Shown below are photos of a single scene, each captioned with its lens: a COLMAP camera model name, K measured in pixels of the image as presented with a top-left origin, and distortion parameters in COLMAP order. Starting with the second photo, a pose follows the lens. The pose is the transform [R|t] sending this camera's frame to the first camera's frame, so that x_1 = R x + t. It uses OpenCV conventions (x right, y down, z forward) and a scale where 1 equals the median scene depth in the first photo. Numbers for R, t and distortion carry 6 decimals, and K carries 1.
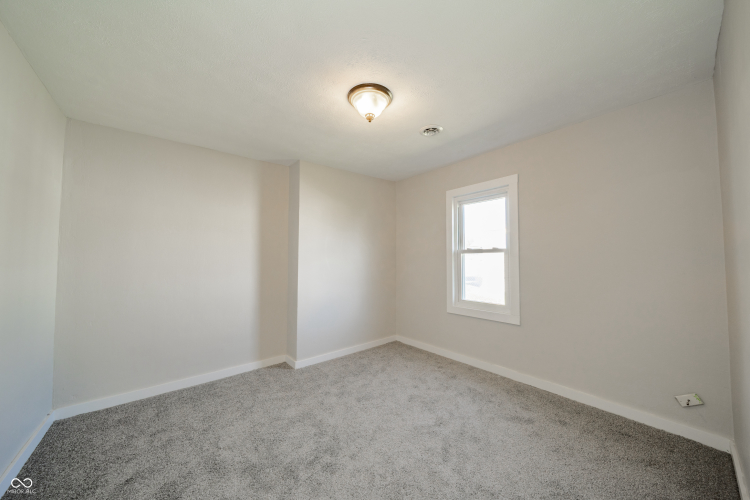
lens RADIAL K [[261.2, 0, 378.5], [0, 261.2, 246.7], [0, 0, 1]] dist [0.000294, -0.000050]
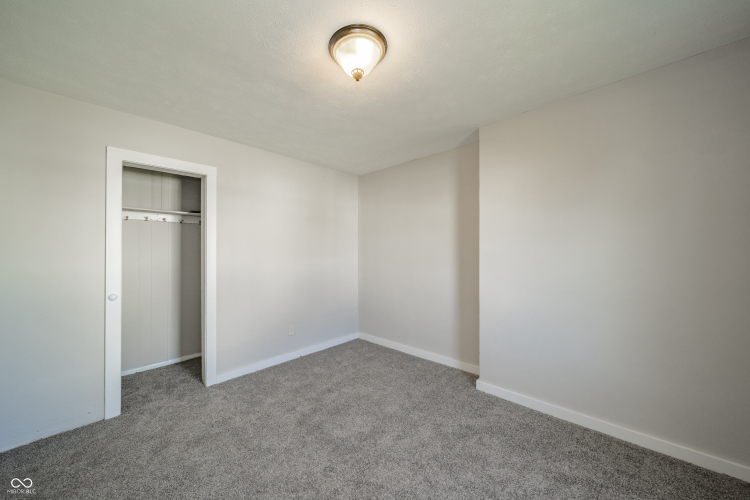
lens RADIAL K [[273.6, 0, 375.0], [0, 273.6, 250.0], [0, 0, 1]] dist [0.000280, 0.000001]
pose [[0.121455, 0.002595, -0.992594, 0.522047], [0.042073, 0.999084, 0.007760, 0.015762], [0.991705, -0.042704, 0.121235, 0.638352]]
